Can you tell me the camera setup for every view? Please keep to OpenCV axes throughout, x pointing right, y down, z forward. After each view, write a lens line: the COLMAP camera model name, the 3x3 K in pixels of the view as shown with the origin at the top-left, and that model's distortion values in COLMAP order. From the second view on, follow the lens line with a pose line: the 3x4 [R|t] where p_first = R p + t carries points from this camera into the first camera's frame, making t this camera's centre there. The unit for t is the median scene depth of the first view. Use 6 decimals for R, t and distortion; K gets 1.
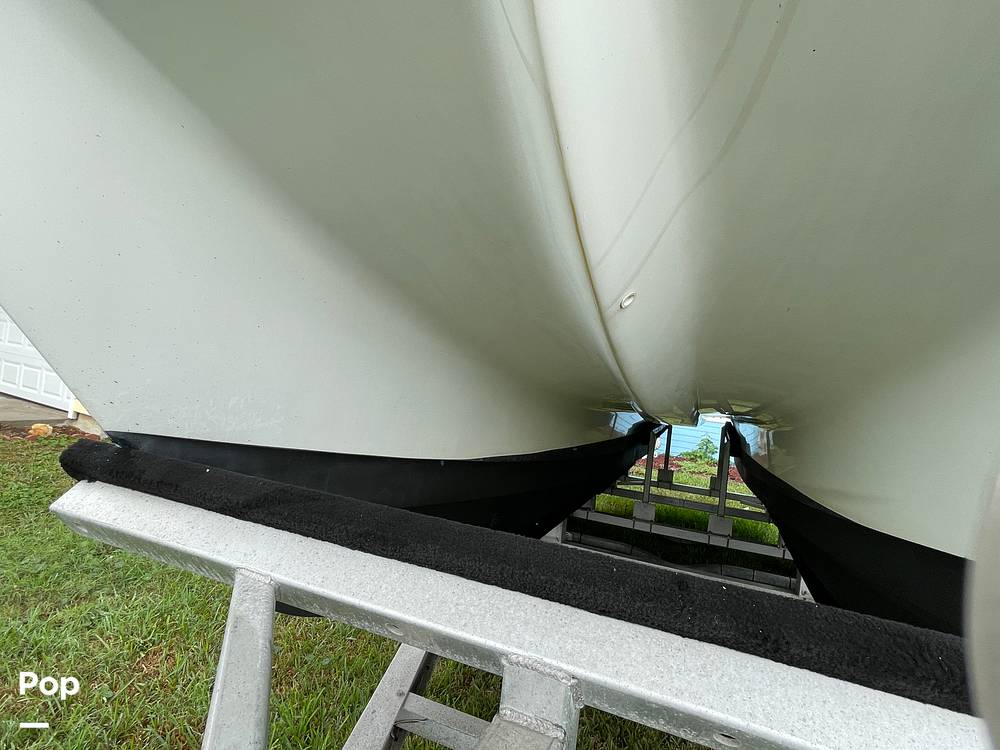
lens RADIAL K [[523.2, 0, 494.0], [0, 523.2, 375.7], [0, 0, 1]] dist [-0.010906, 0.006803]
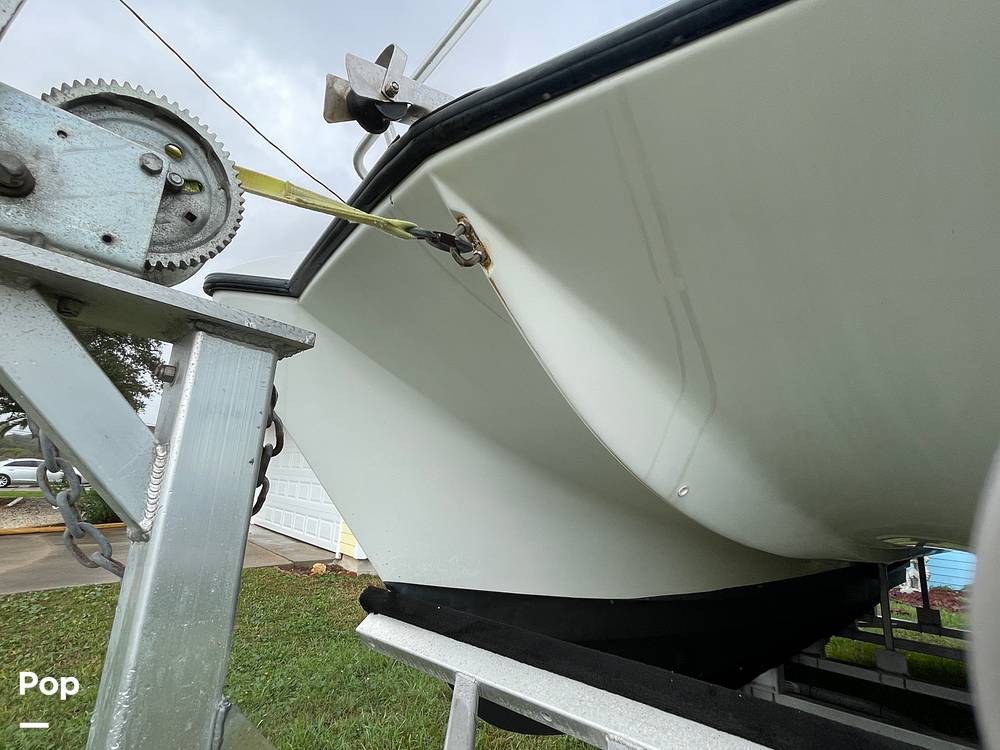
lens RADIAL K [[523.2, 0, 502.2], [0, 523.2, 378.3], [0, 0, 1]] dist [-0.010906, 0.006803]
pose [[0.930007, -0.135206, -0.341770, 0.114562], [0.053474, 0.969759, -0.238133, -0.045258], [0.363632, 0.203190, 0.909113, -0.220283]]
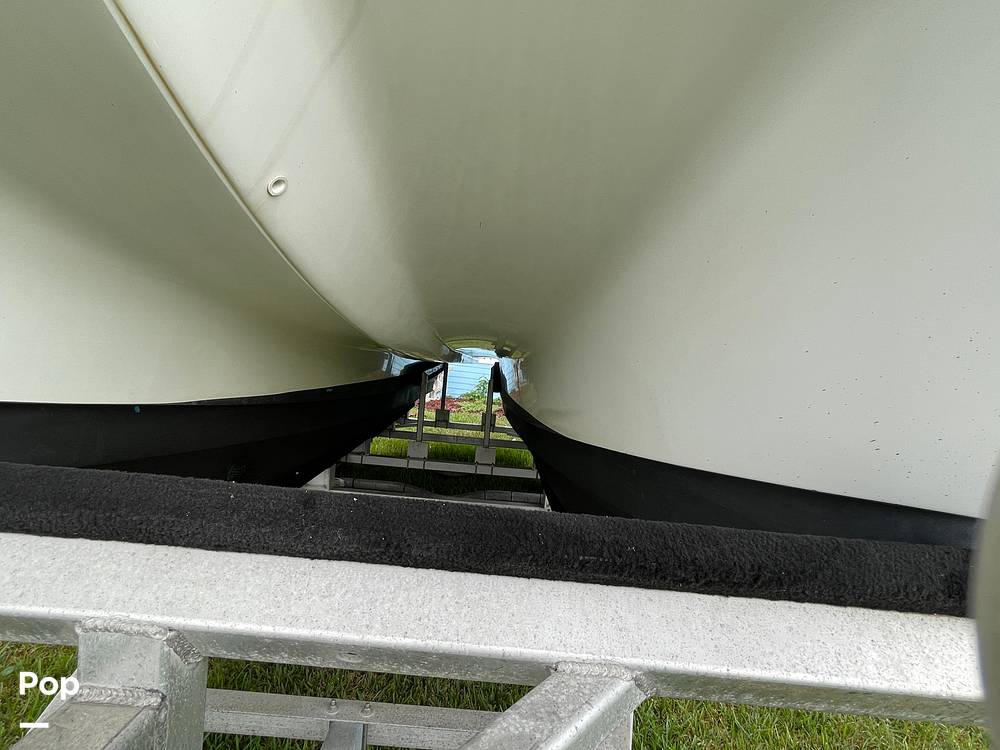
lens RADIAL K [[523.2, 0, 497.0], [0, 523.2, 375.1], [0, 0, 1]] dist [-0.010906, 0.006803]
pose [[0.920270, -0.040896, 0.389142, 0.083887], [0.002441, 0.995104, 0.098807, 0.026381], [-0.391277, -0.089979, 0.915863, 0.022665]]
